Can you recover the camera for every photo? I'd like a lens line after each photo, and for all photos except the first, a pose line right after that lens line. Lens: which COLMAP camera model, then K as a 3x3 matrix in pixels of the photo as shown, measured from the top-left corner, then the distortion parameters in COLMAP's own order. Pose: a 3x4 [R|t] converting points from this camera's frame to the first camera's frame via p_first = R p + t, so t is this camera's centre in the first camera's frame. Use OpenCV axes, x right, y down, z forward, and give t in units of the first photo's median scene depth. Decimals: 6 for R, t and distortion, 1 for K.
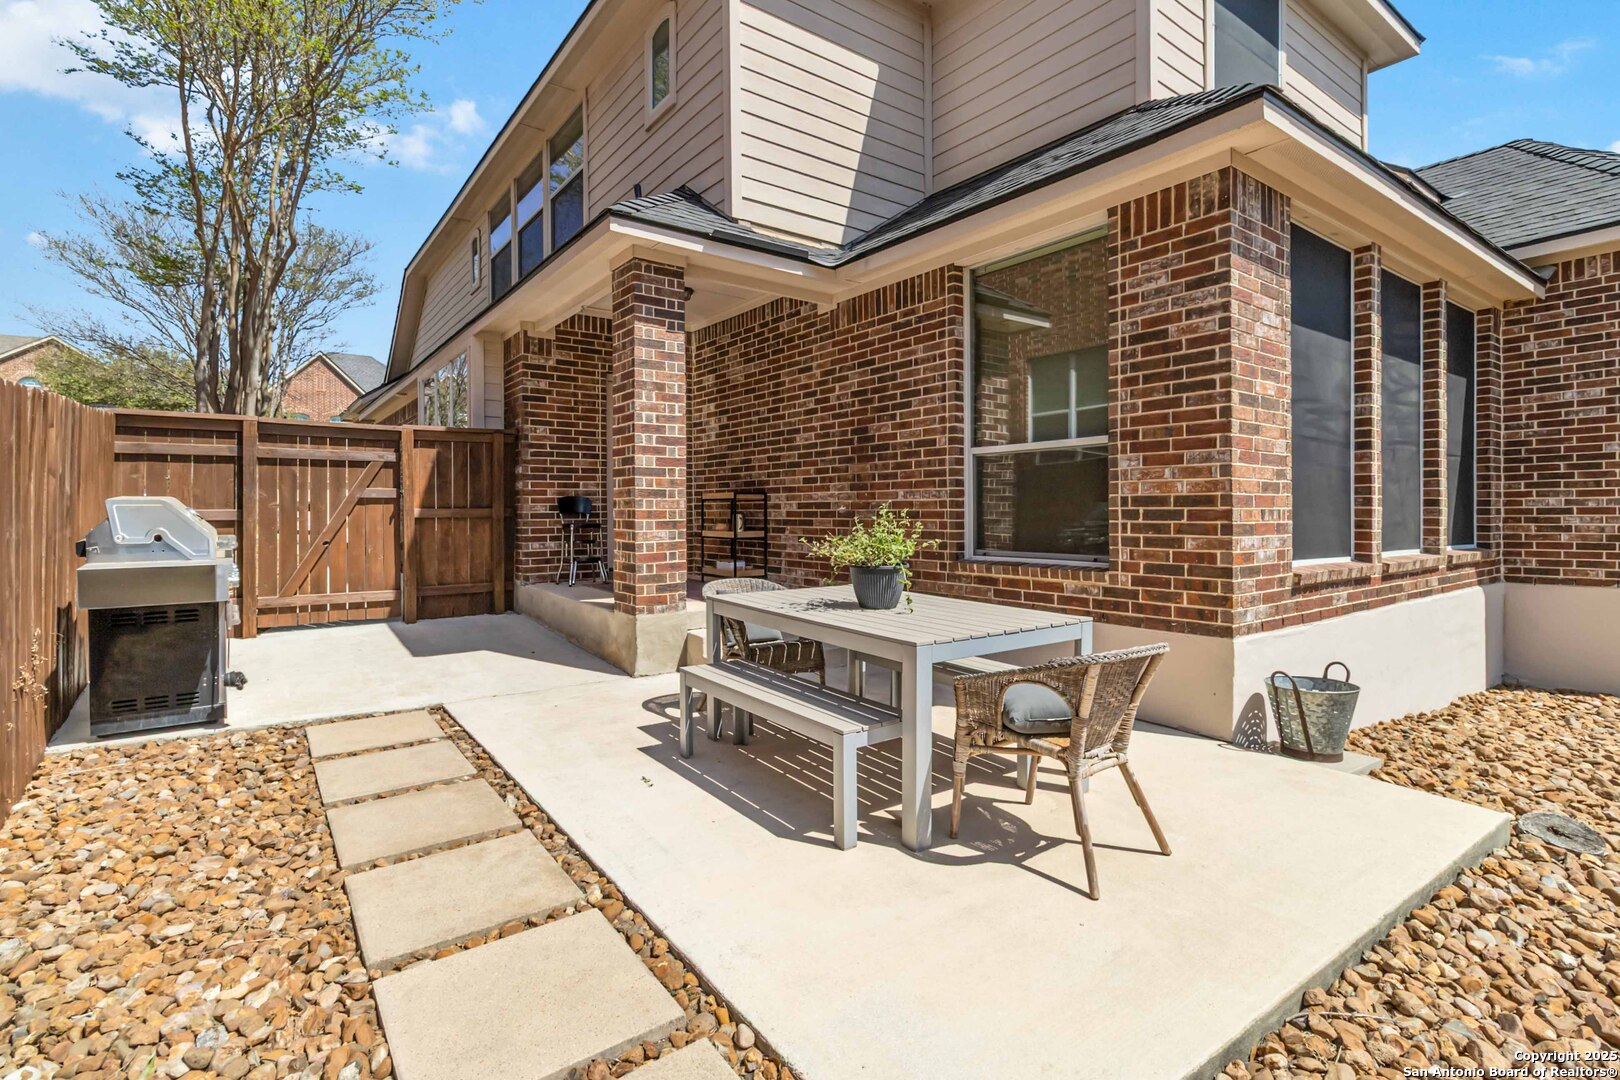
lens RADIAL K [[776.5, 0, 818.1], [0, 776.5, 531.1], [0, 0, 1]] dist [-0.000987, 0.000684]
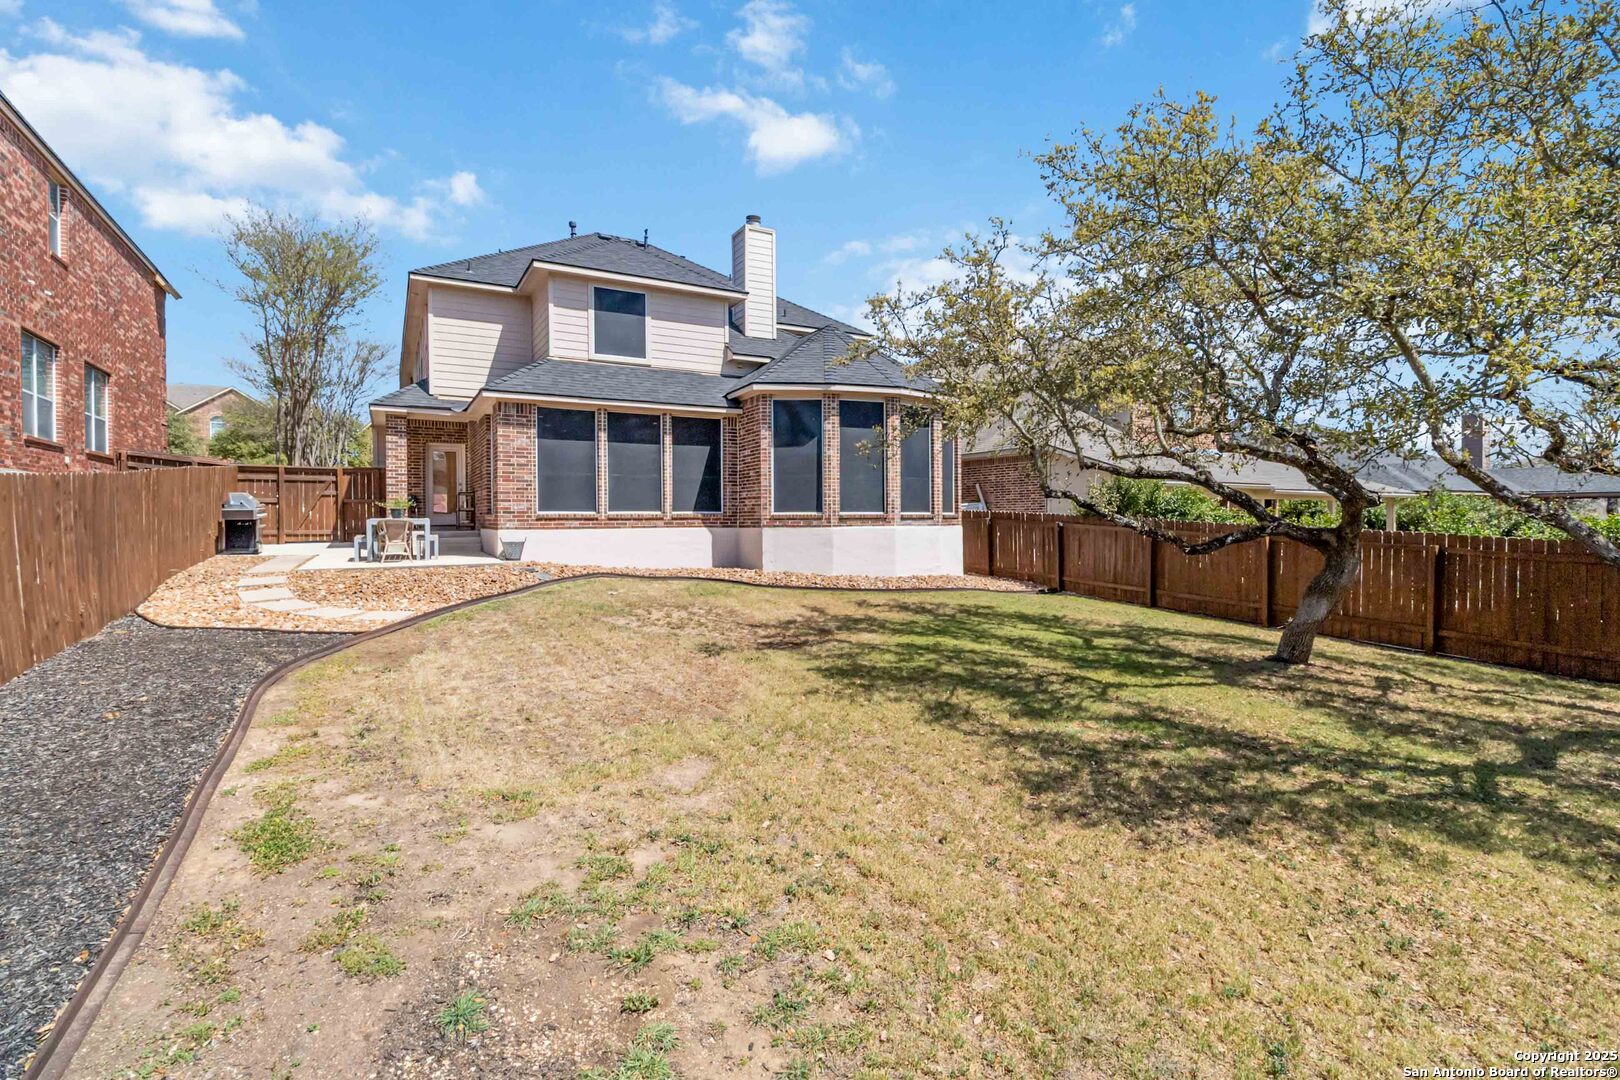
lens RADIAL K [[776.5, 0, 801.6], [0, 776.5, 546.9], [0, 0, 1]] dist [-0.000987, 0.000684]
pose [[0.988567, 0.007480, -0.150595, 1.567457], [-0.005459, 0.999889, 0.013834, 0.098712], [0.150682, -0.012854, 0.988499, -1.509781]]
